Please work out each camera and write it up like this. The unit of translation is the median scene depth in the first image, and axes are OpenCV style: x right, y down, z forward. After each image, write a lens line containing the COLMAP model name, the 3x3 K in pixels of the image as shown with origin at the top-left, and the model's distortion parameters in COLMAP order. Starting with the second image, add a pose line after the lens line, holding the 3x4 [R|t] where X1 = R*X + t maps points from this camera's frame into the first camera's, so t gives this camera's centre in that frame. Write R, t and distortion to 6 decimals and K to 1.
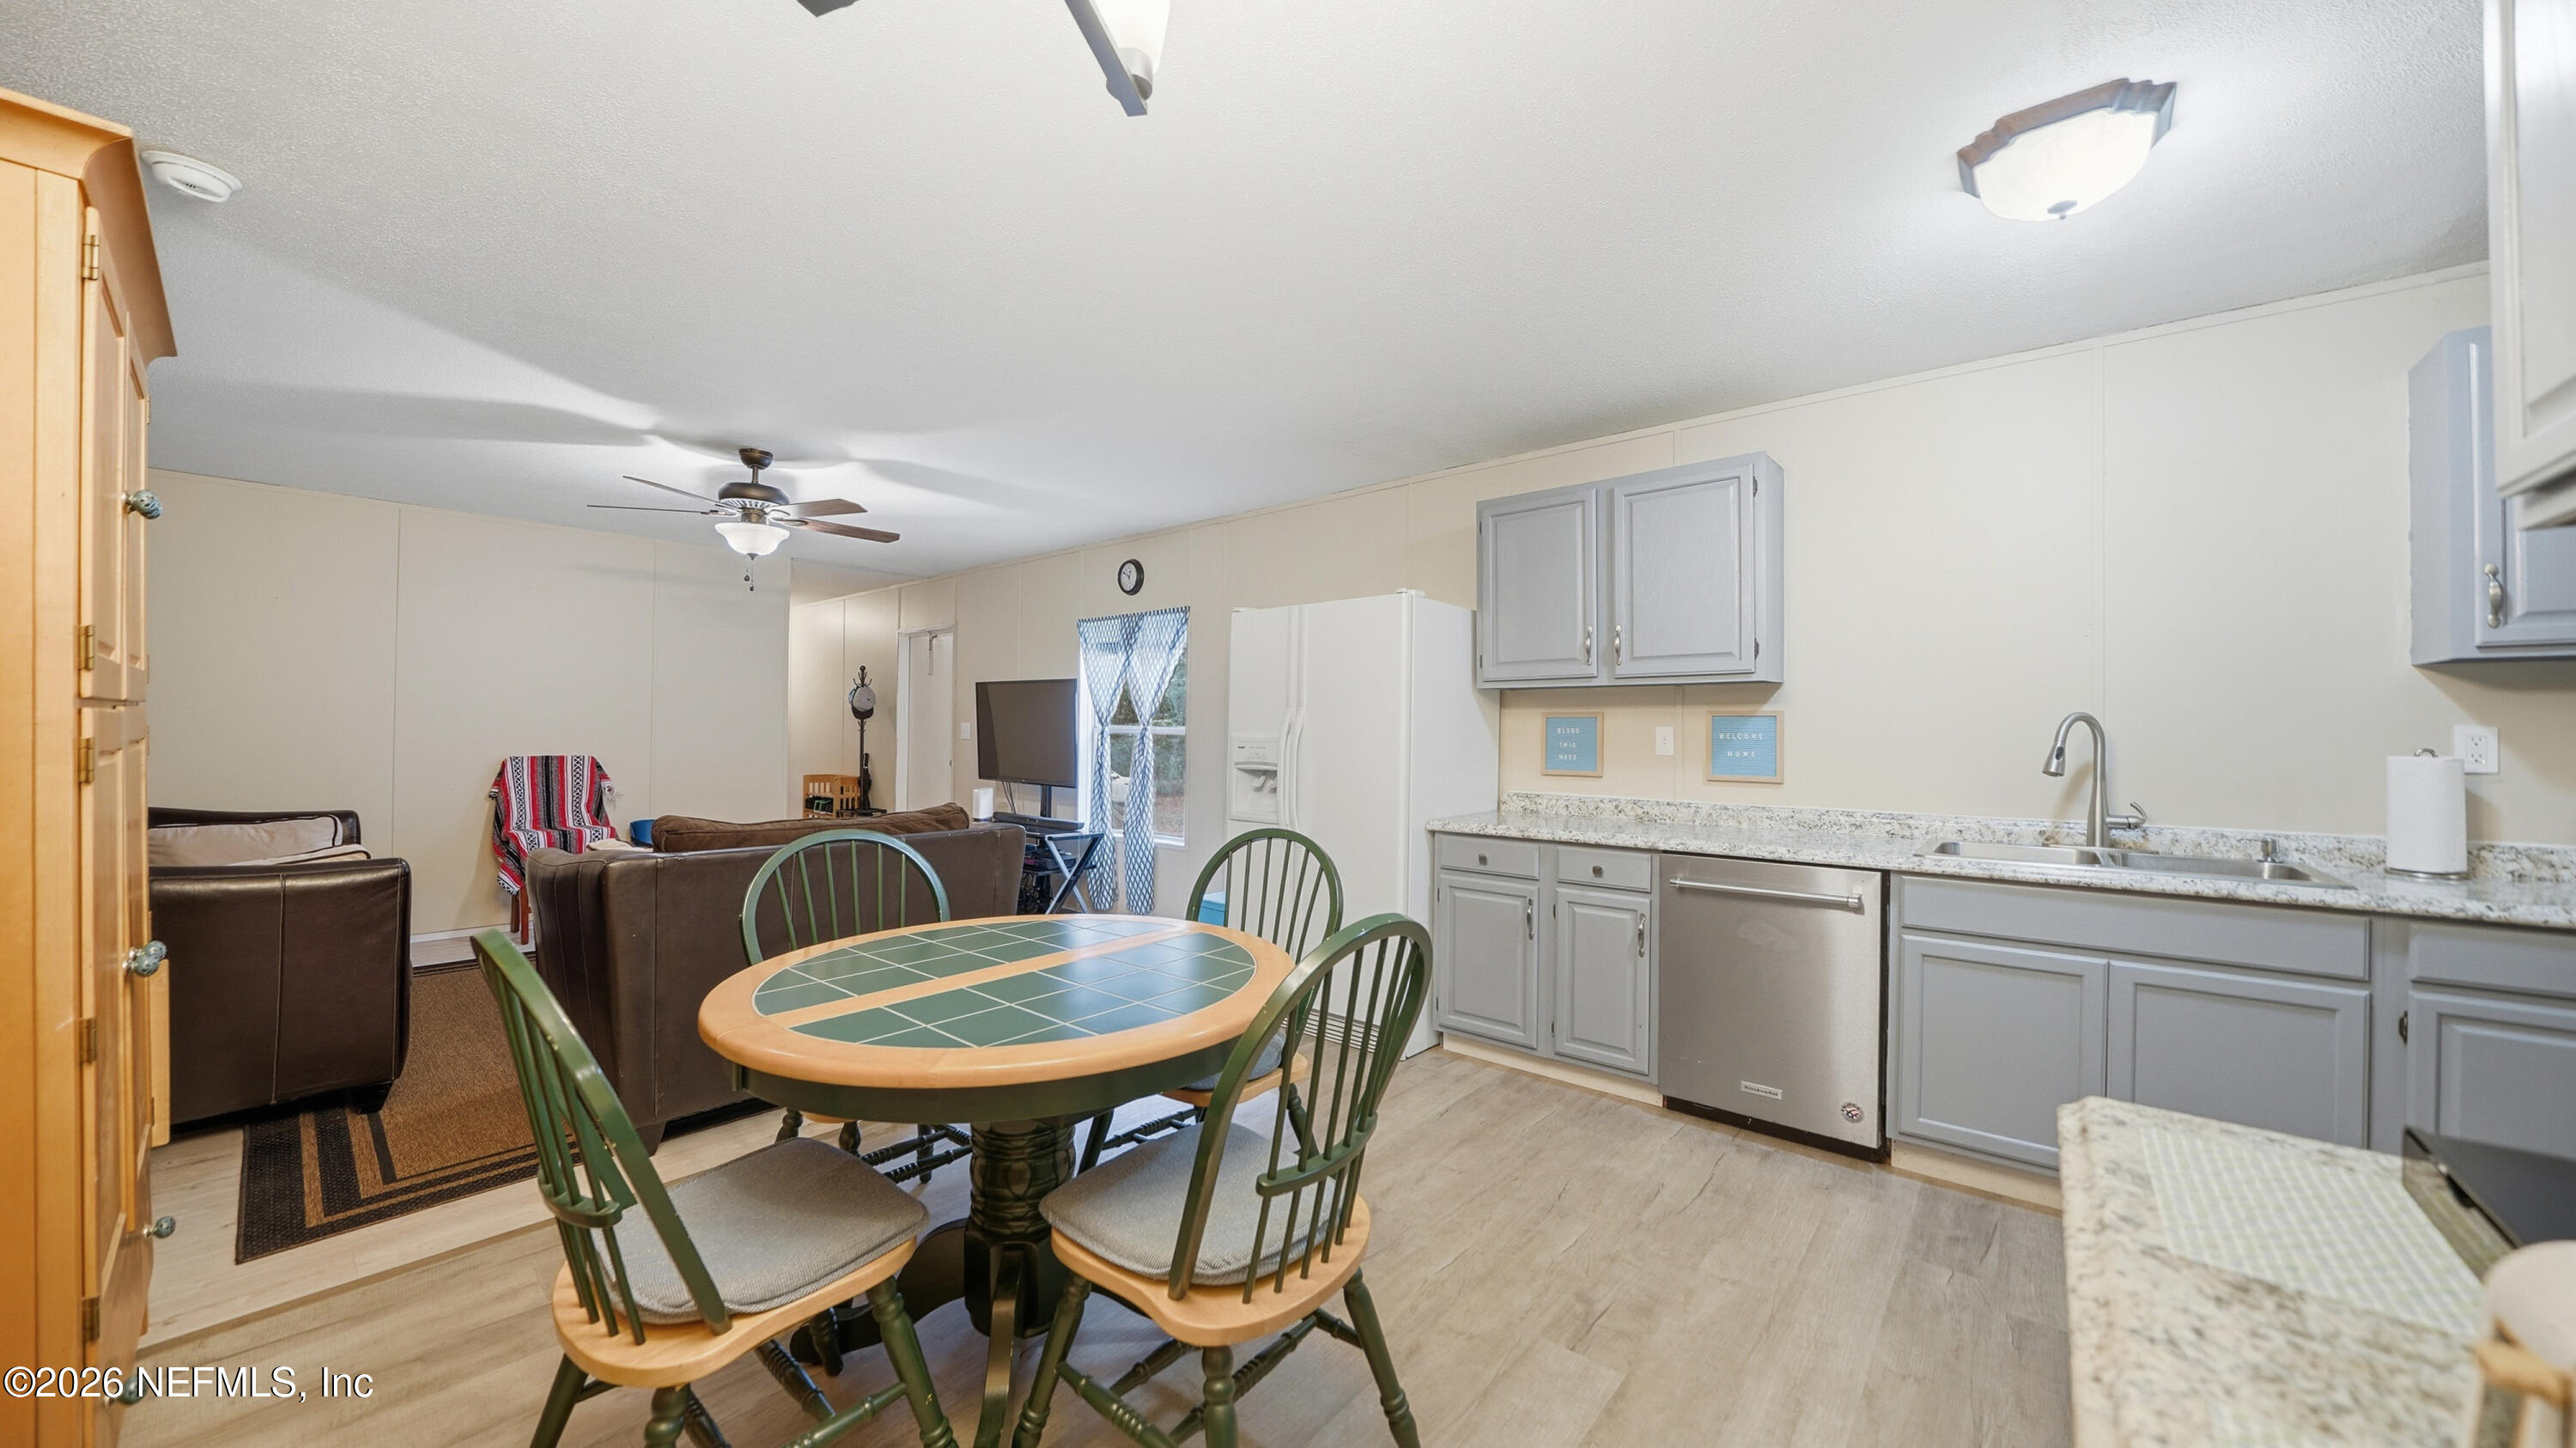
lens RADIAL K [[892.0, 0, 1275.7], [0, 892.0, 726.2], [0, 0, 1]] dist [-0.020096, -0.000153]
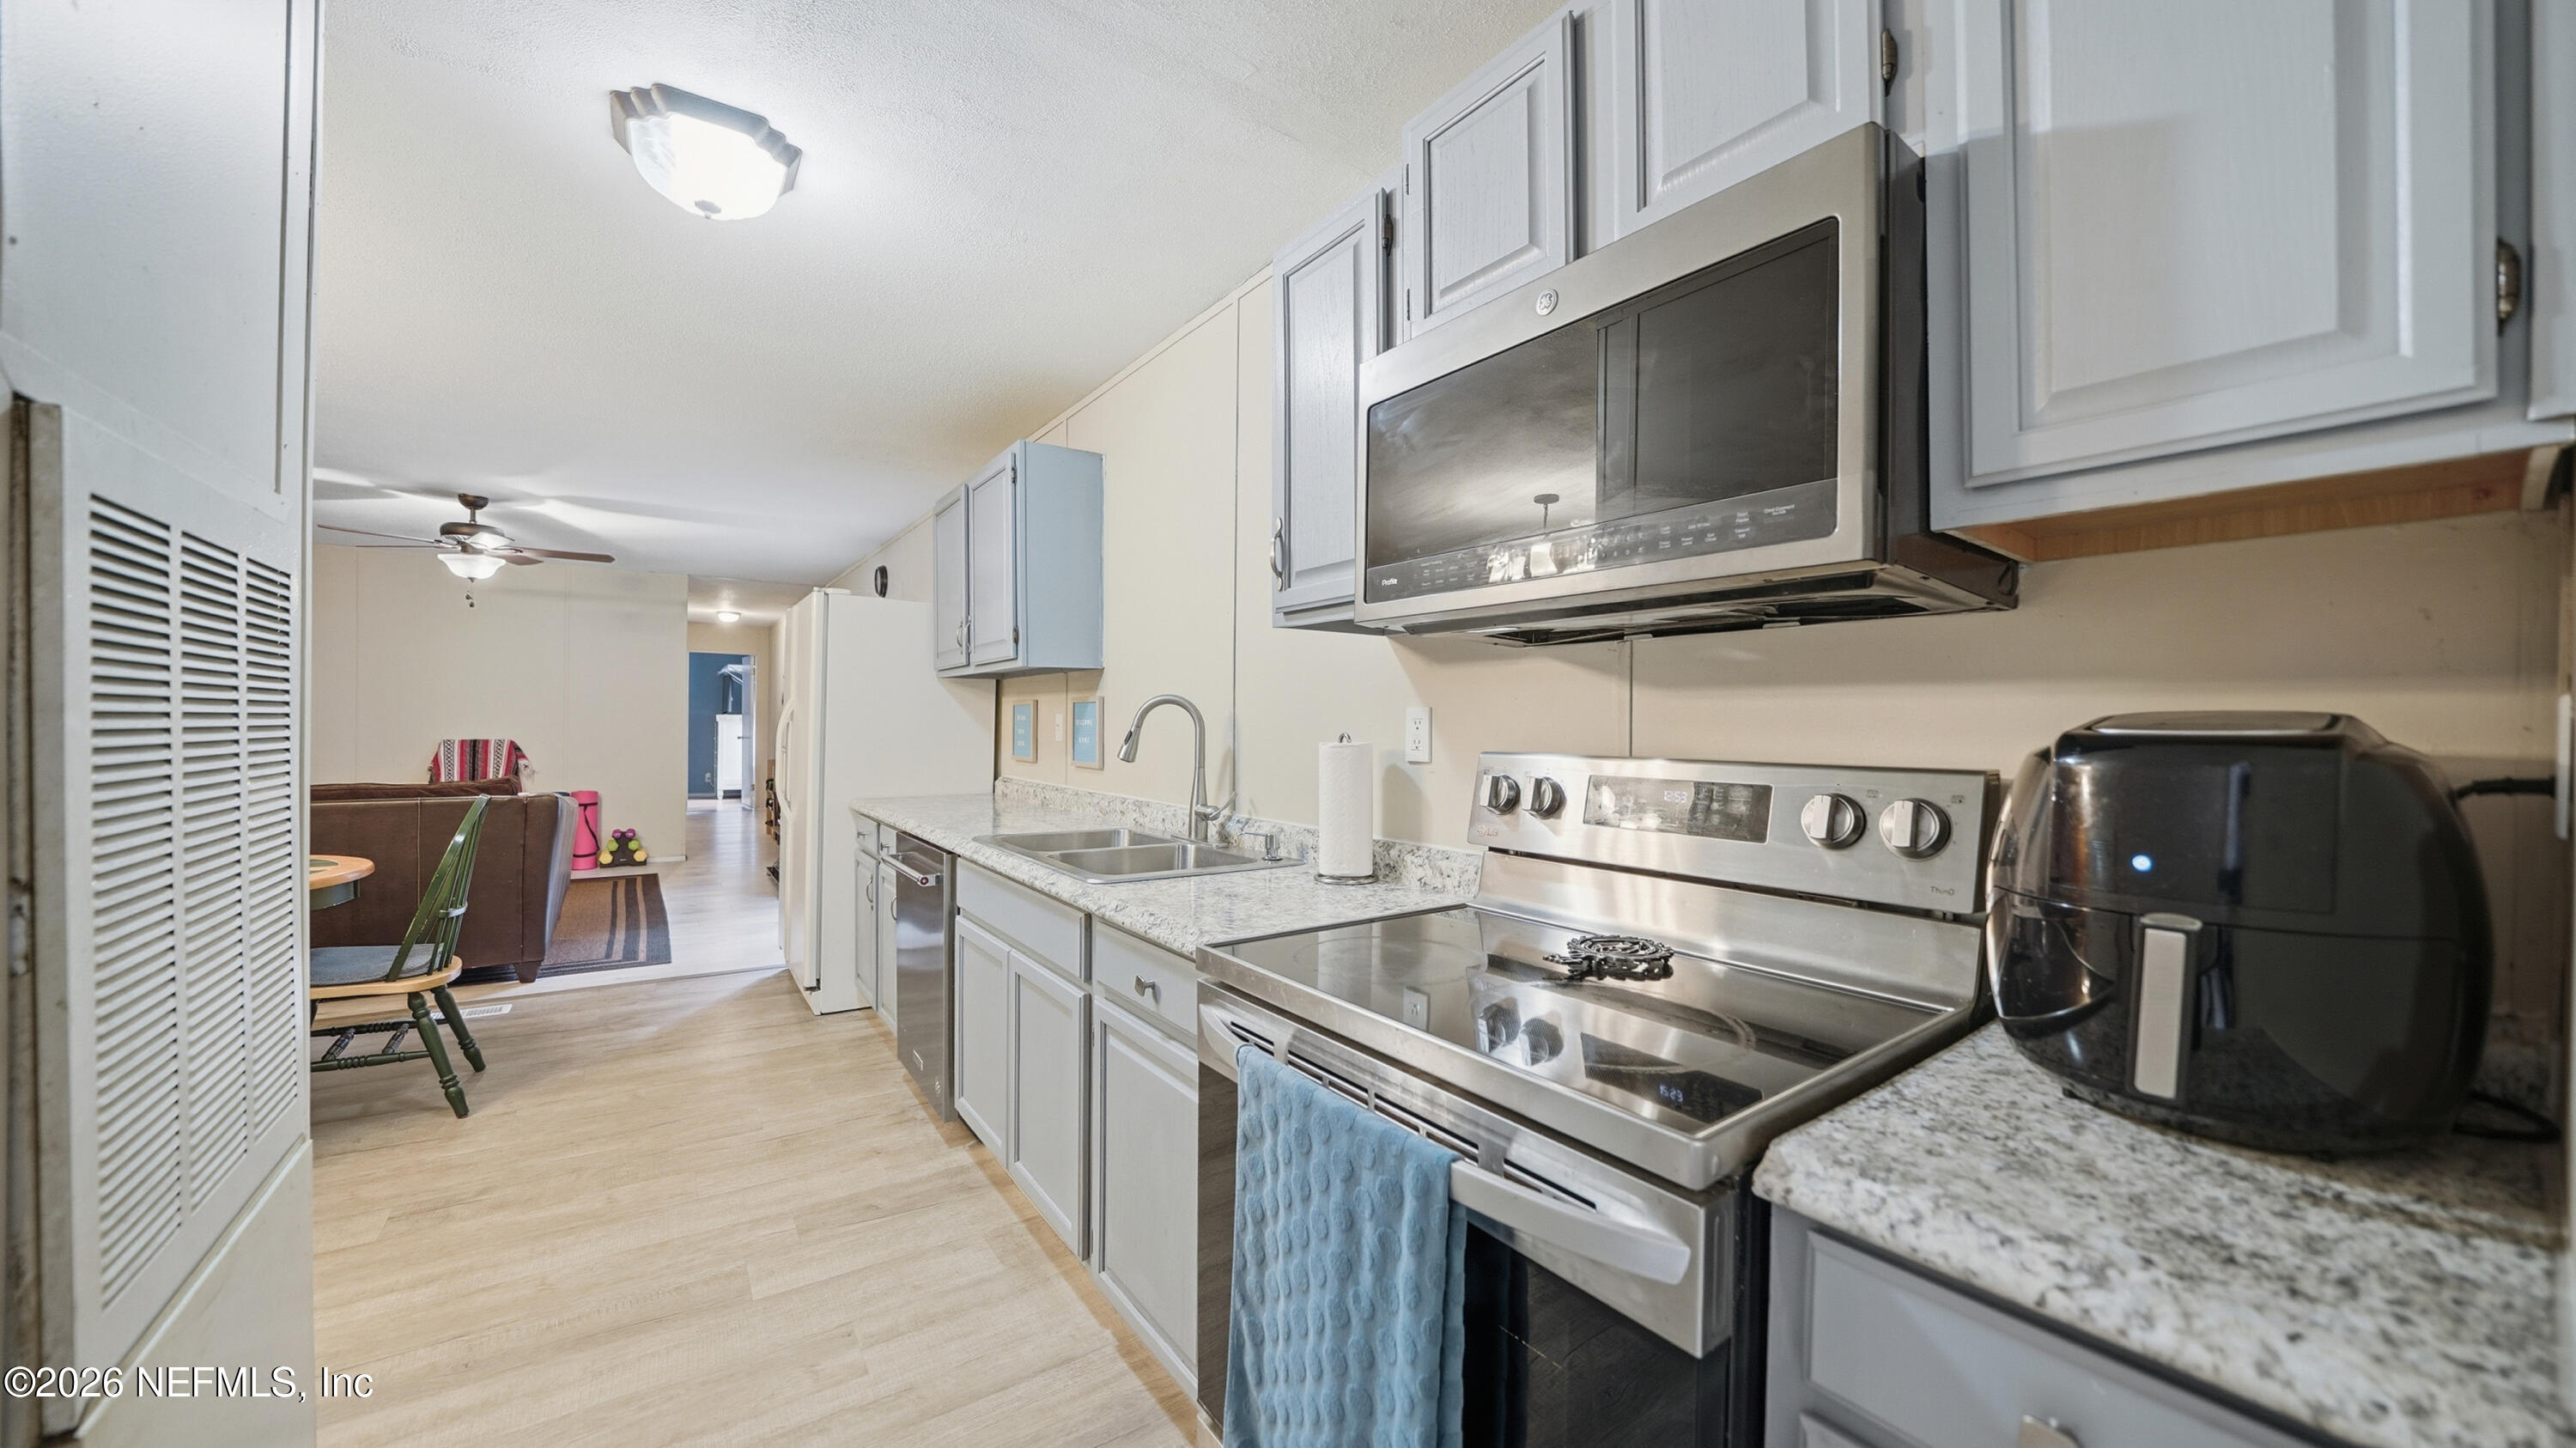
lens RADIAL K [[892.0, 0, 1275.7], [0, 892.0, 726.2], [0, 0, 1]] dist [-0.020096, -0.000153]
pose [[0.971613, 0.003435, -0.236550, 0.827253], [-0.002420, 0.999987, 0.004581, 0.008267], [0.236562, -0.003878, 0.971609, 0.057853]]
